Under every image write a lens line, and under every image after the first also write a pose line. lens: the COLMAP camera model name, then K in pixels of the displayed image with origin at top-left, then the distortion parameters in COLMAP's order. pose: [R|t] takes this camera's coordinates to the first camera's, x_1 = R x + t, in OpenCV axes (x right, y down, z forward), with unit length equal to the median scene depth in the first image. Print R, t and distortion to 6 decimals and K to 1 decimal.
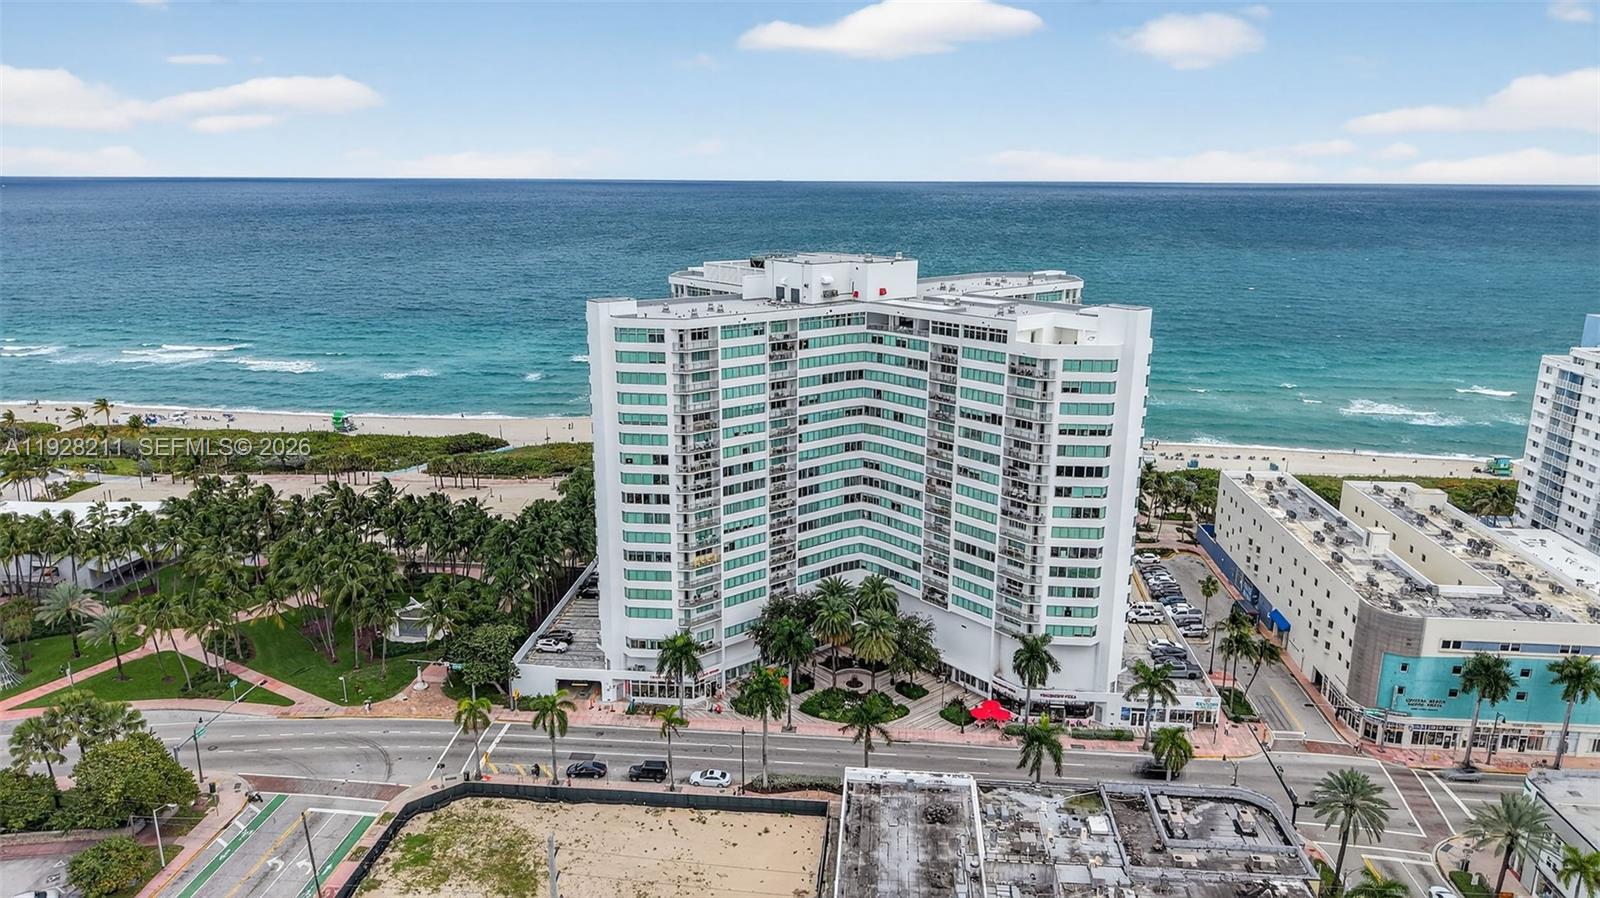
lens RADIAL K [[1045.3, 0, 805.1], [0, 1045.3, 465.7], [0, 0, 1]] dist [0.033957, -0.004200]
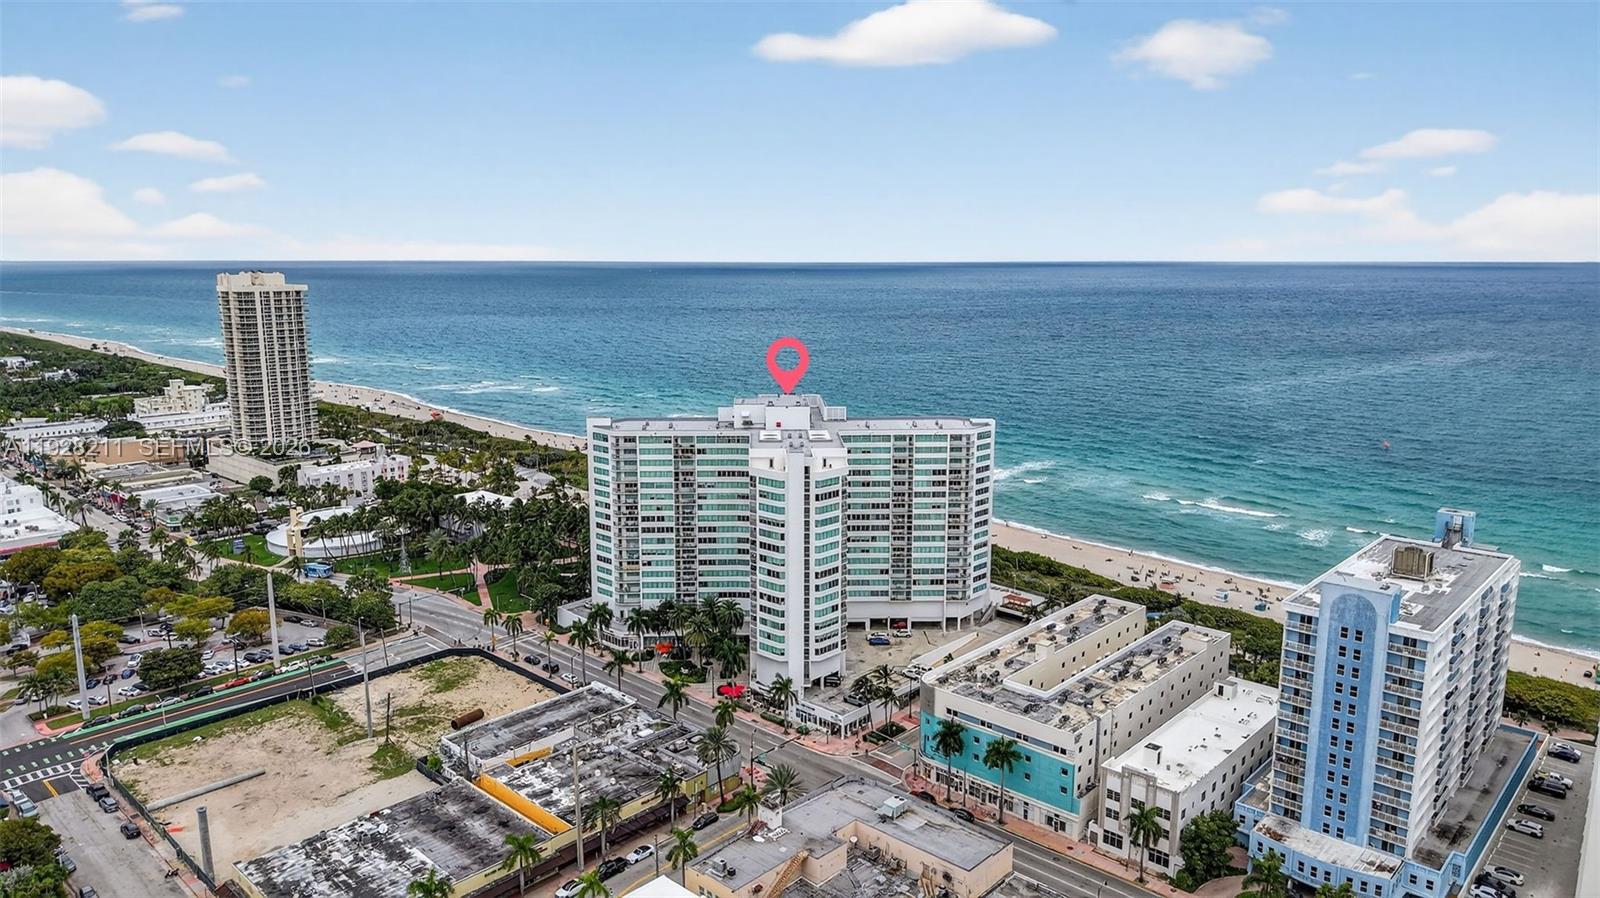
lens RADIAL K [[1045.3, 0, 800.3], [0, 1045.3, 446.3], [0, 0, 1]] dist [0.033957, -0.004200]
pose [[0.786546, 0.100110, -0.609364, 1.201011], [-0.156775, 0.986814, -0.040240, -0.085531], [0.597300, 0.127184, 0.791869, -0.246379]]
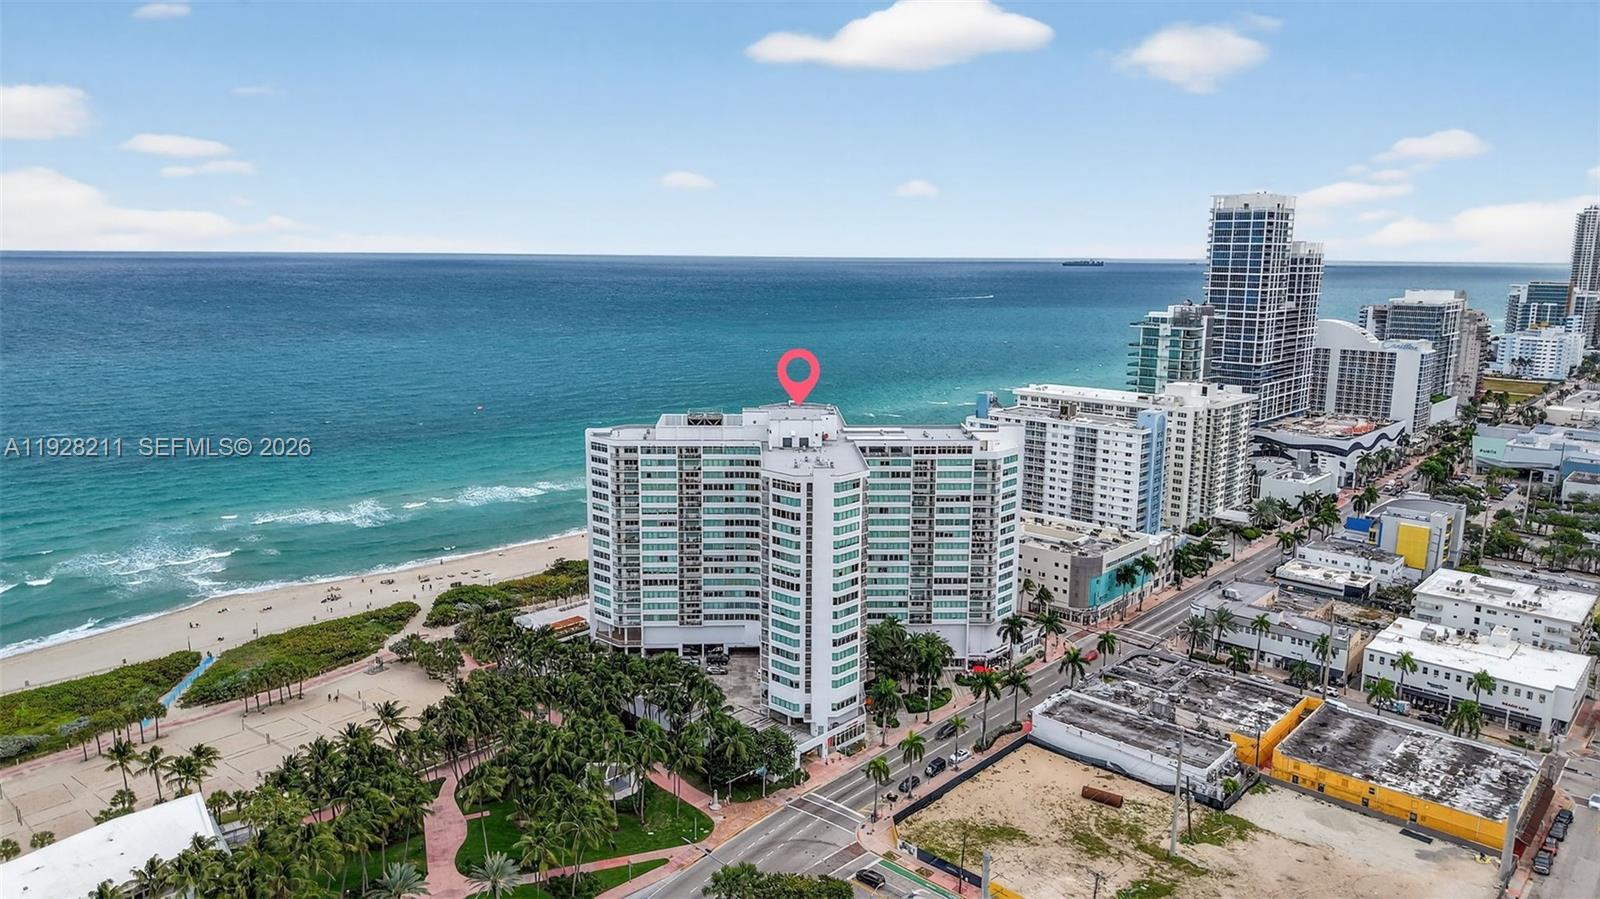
lens RADIAL K [[1045.3, 0, 793.2], [0, 1045.3, 445.6], [0, 0, 1]] dist [0.033957, -0.004200]
pose [[0.614916, -0.140557, 0.775965, -1.264362], [0.201806, 0.979270, 0.017462, -0.209698], [-0.762334, 0.145857, 0.630534, 0.130411]]
